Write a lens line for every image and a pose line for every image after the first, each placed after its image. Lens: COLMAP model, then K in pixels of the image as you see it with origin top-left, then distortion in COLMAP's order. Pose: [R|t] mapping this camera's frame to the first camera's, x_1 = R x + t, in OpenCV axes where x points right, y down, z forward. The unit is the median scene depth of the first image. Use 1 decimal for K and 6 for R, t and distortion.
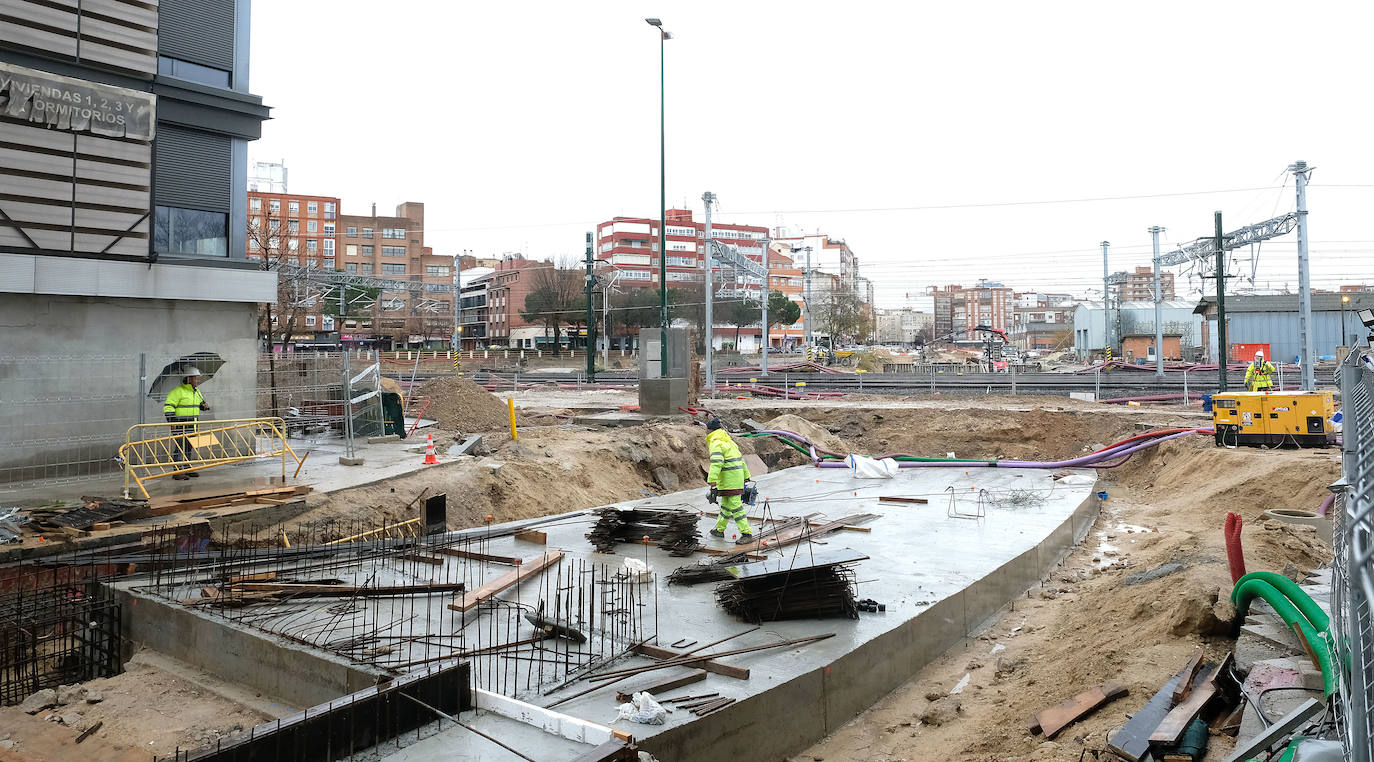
lens RADIAL K [[924.4, 0, 684.7], [0, 924.4, 313.3], [0, 0, 1]] dist [-0.007108, 0.006416]
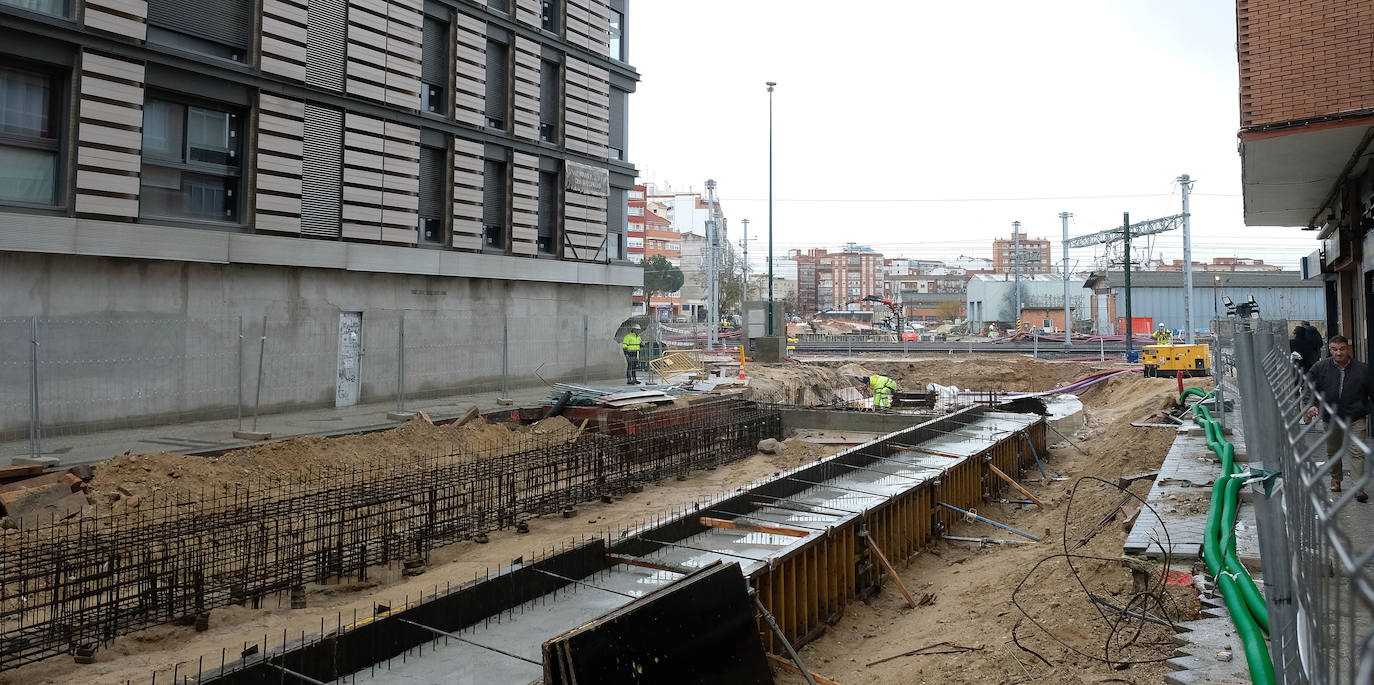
lens RADIAL K [[1111.1, 0, 671.9], [0, 1111.1, 250.4], [0, 0, 1]] dist [0.008507, 0.001652]
pose [[0.986294, 0.018333, 0.163976, -0.102560], [-0.014546, 0.999600, -0.024268, -0.004045], [-0.164355, 0.021550, 0.986166, -0.144563]]
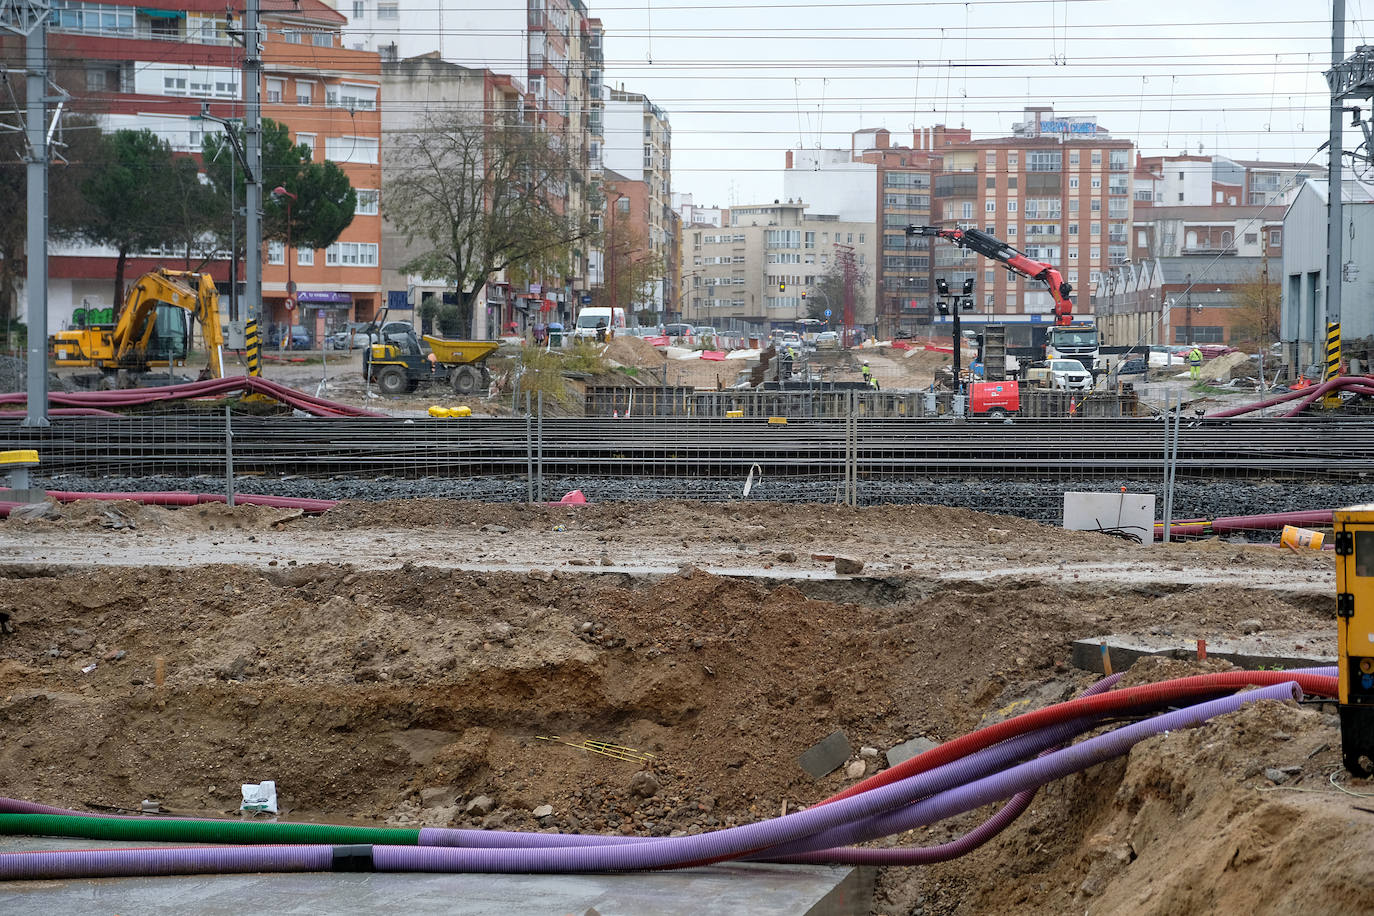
lens RADIAL K [[3158.6, 0, 633.9], [0, 3158.6, 491.6], [0, 0, 1]] dist [0.138883, 0.000000]
pose [[0.983900, -0.001585, 0.178715, 0.054489], [-0.013737, 0.996332, 0.084462, 0.005599], [-0.178193, -0.085557, 0.980269, 0.066811]]
